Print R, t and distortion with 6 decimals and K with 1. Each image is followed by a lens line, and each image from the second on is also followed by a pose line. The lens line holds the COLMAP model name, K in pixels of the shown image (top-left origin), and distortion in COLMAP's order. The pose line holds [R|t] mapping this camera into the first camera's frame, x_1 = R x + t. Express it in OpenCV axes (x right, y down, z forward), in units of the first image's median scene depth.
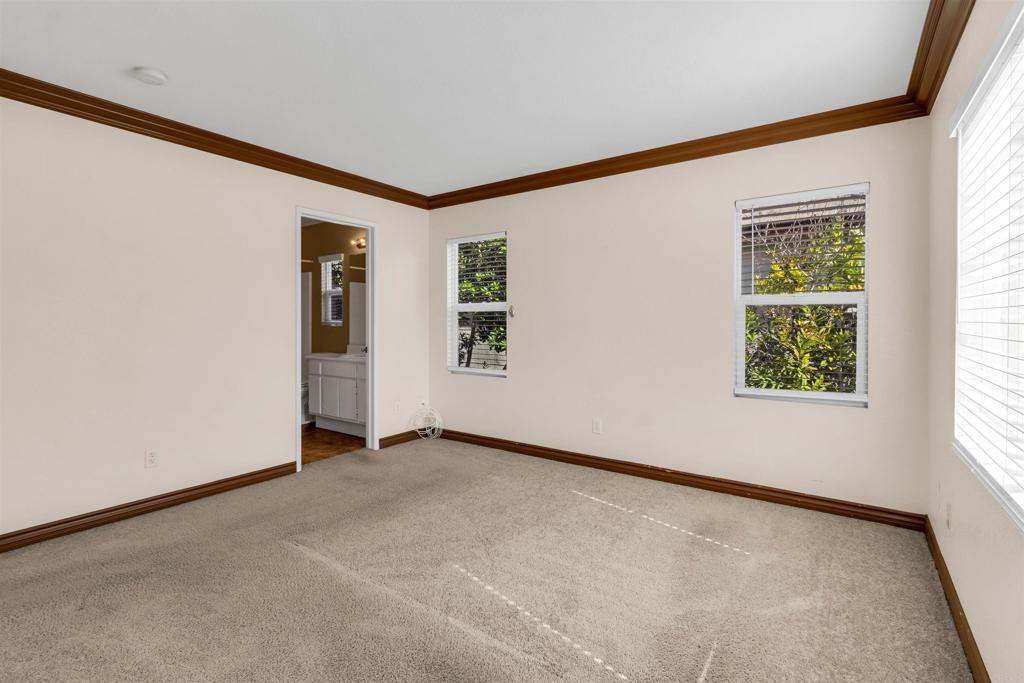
lens RADIAL K [[473.2, 0, 514.8], [0, 473.2, 333.0], [0, 0, 1]] dist [-0.003581, 0.002299]
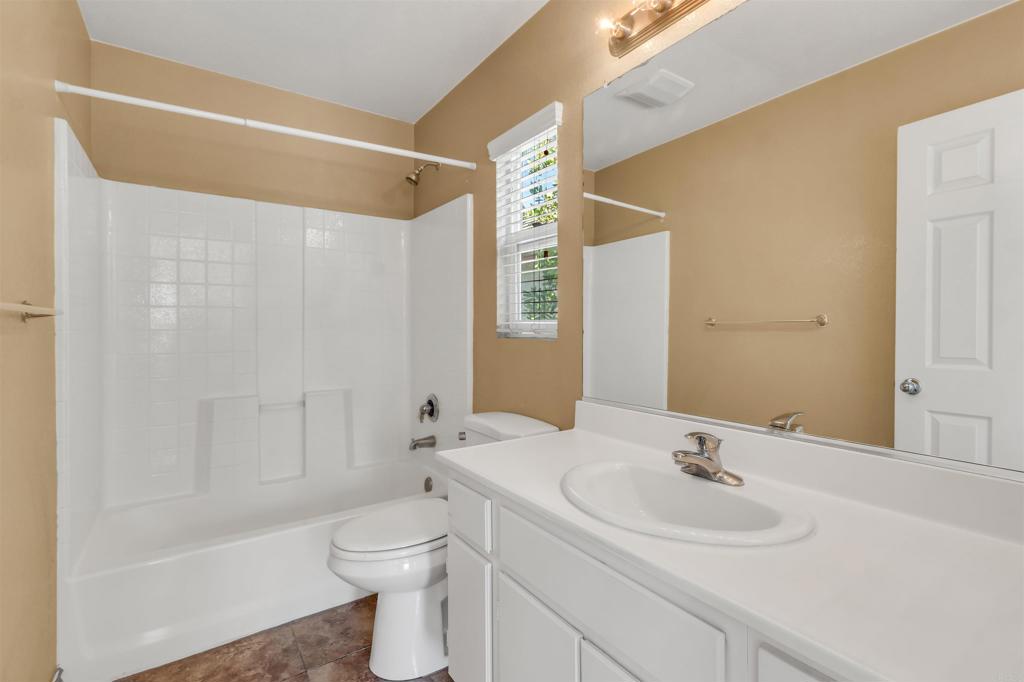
lens RADIAL K [[473.2, 0, 513.1], [0, 473.2, 337.7], [0, 0, 1]] dist [-0.003581, 0.002299]
pose [[0.935159, -0.002975, -0.354216, -0.291577], [0.000874, 0.999981, -0.006091, -0.012663], [0.354227, 0.005386, 0.935144, 0.722684]]
